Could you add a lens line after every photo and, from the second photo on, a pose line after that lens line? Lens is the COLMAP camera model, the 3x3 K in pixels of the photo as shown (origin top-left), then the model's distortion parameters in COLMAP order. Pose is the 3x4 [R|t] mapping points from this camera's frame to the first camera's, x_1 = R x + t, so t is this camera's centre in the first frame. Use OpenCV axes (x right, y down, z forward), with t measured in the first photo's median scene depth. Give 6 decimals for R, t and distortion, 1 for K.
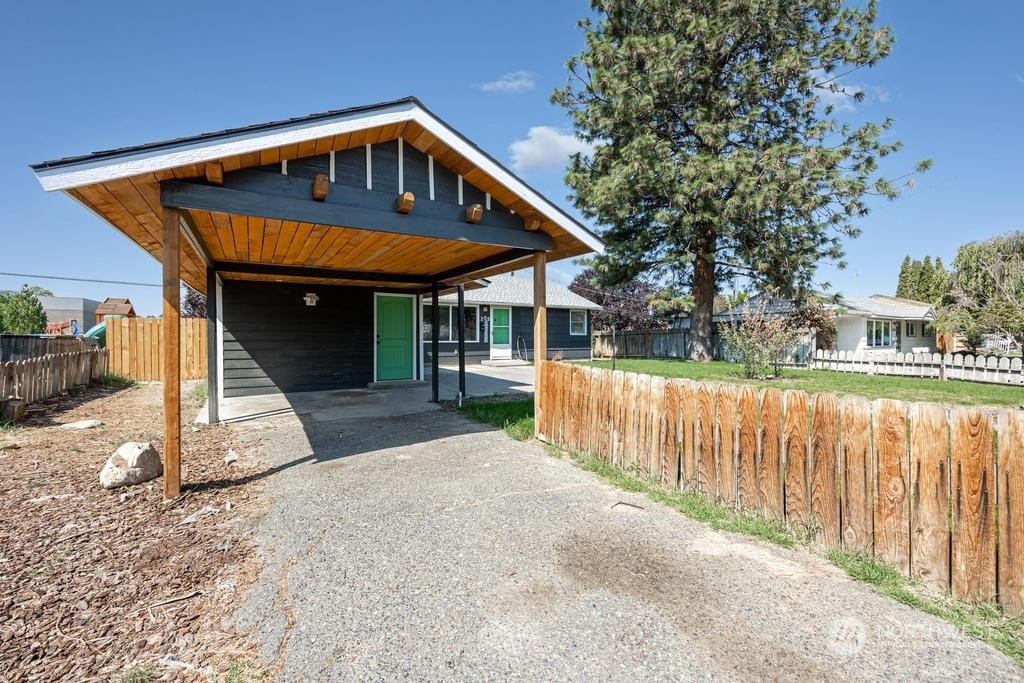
lens RADIAL K [[418.6, 0, 508.2], [0, 418.6, 331.3], [0, 0, 1]] dist [-0.000009, -0.000201]
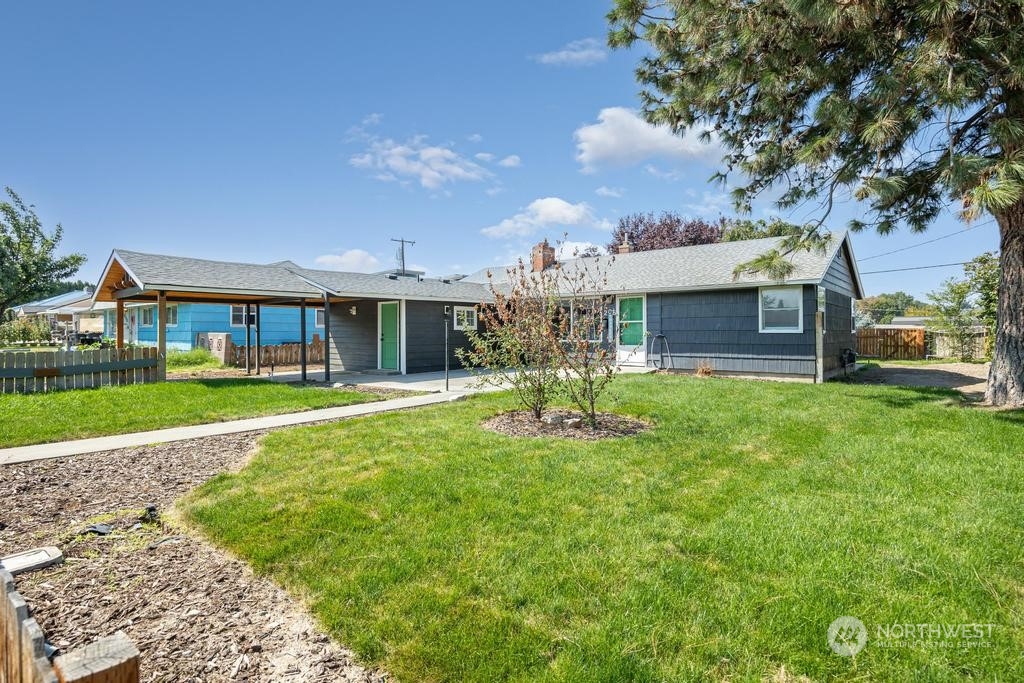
lens RADIAL K [[520.6, 0, 506.1], [0, 520.6, 334.7], [0, 0, 1]] dist [-0.003565, -0.000429]
pose [[0.310071, -0.000007, -0.950713, 0.817088], [0.011755, 0.999924, 0.003826, 0.005763], [0.950641, -0.012362, 0.310047, 0.509800]]
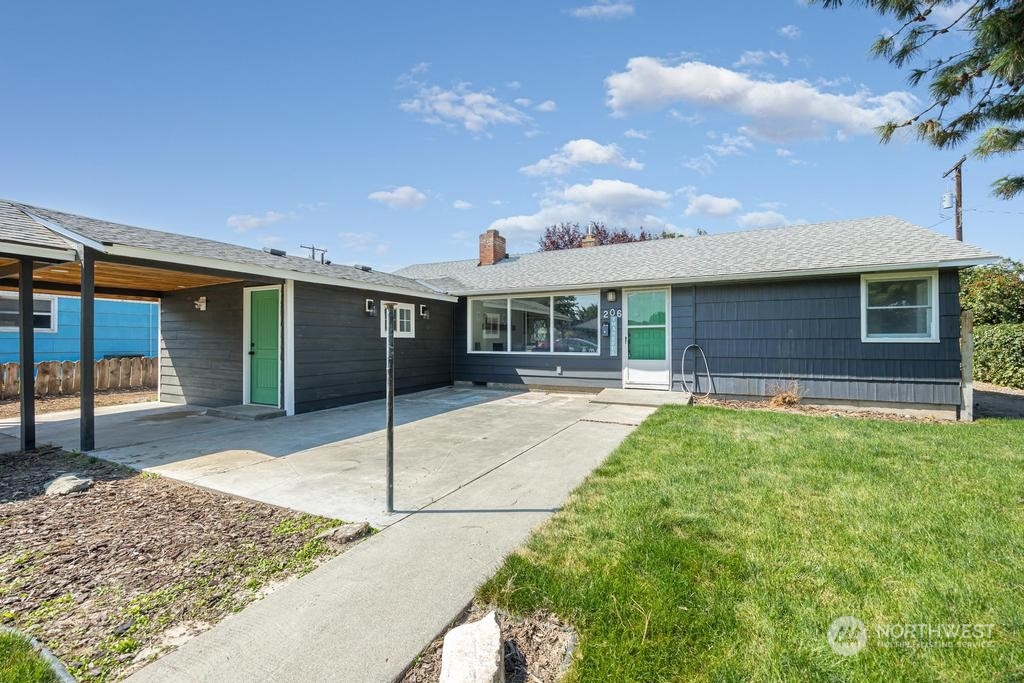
lens RADIAL K [[412.5, 0, 512.0], [0, 412.5, 341.5], [0, 0, 1]] dist [-0.000704, -0.000042]
pose [[0.529814, -0.004882, -0.848100, 0.341519], [0.009425, 0.999956, 0.000132, 0.006042], [0.848062, -0.008063, 0.529836, 0.593998]]
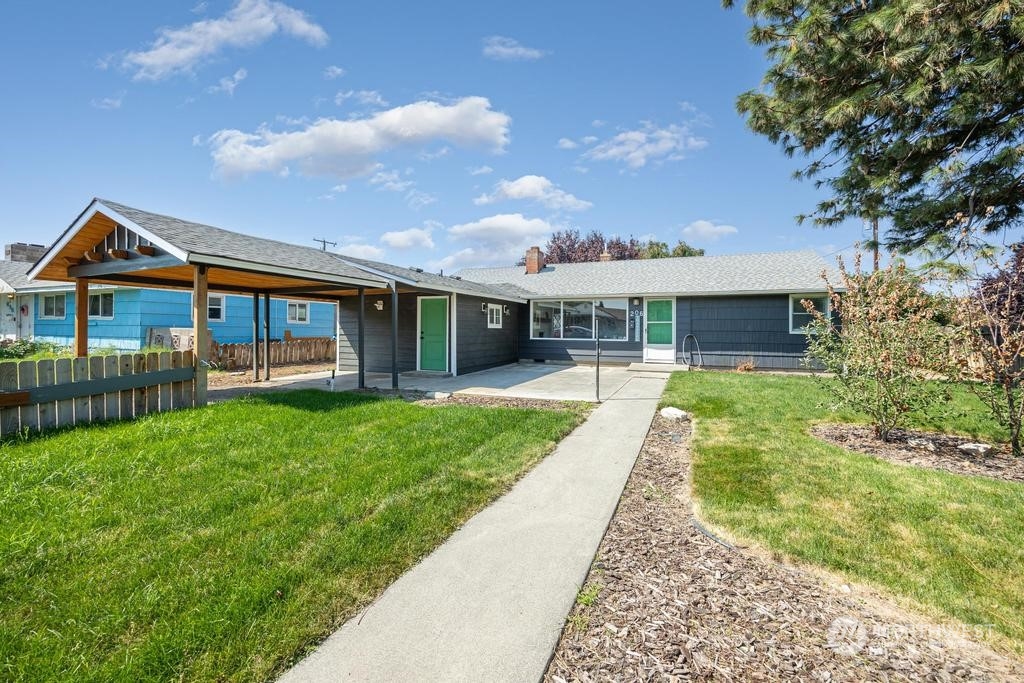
lens RADIAL K [[418.6, 0, 508.2], [0, 418.6, 331.3], [0, 0, 1]] dist [-0.000009, -0.000201]
pose [[0.584466, 0.003514, -0.811410, 0.480572], [0.001562, 0.999984, 0.005455, 0.001087], [0.811416, -0.004456, 0.584451, 0.293985]]
